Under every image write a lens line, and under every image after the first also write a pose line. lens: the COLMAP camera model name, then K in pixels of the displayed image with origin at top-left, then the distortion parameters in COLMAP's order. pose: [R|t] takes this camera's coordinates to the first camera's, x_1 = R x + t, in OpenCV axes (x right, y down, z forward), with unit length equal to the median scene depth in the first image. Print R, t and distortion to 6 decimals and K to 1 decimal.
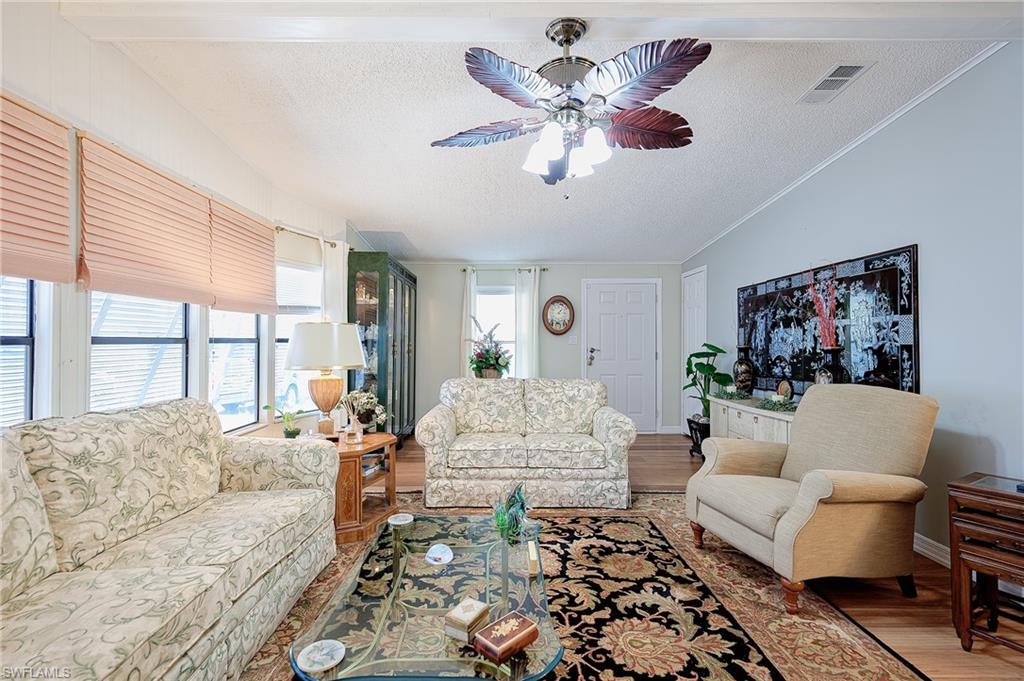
lens RADIAL K [[445.1, 0, 509.6], [0, 445.1, 338.8], [0, 0, 1]] dist [-0.001252, 0.000430]
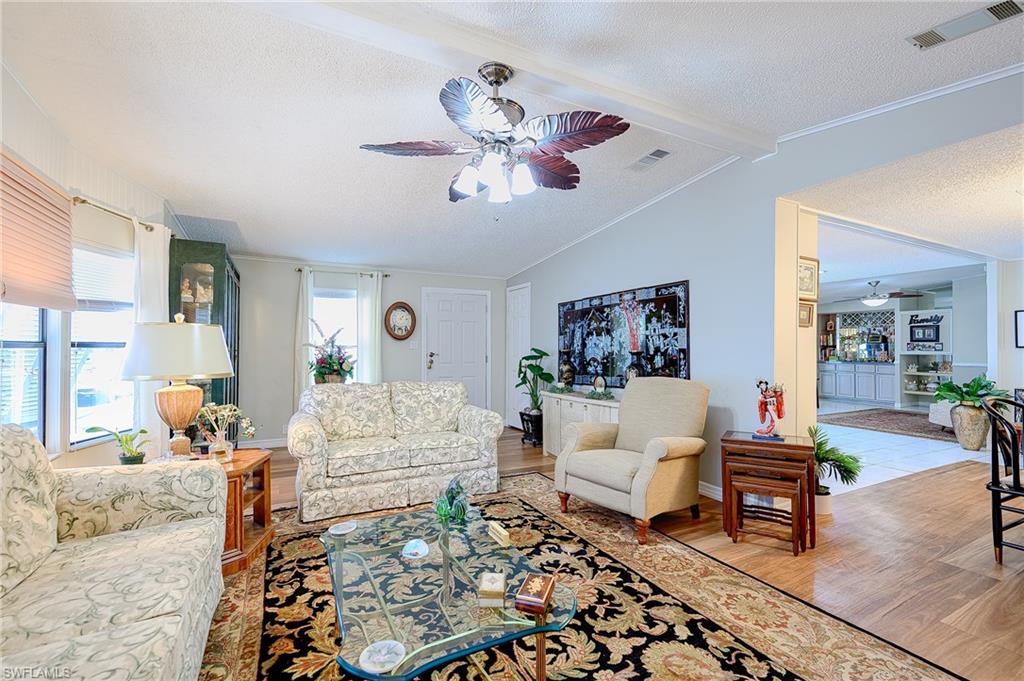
lens RADIAL K [[445.1, 0, 468.3], [0, 445.1, 345.3], [0, 0, 1]] dist [-0.001252, 0.000430]
pose [[0.896559, 0.002548, 0.442917, -0.360872], [-0.003270, 0.999994, 0.000866, 0.003164], [-0.442912, -0.002224, 0.896562, 0.006800]]
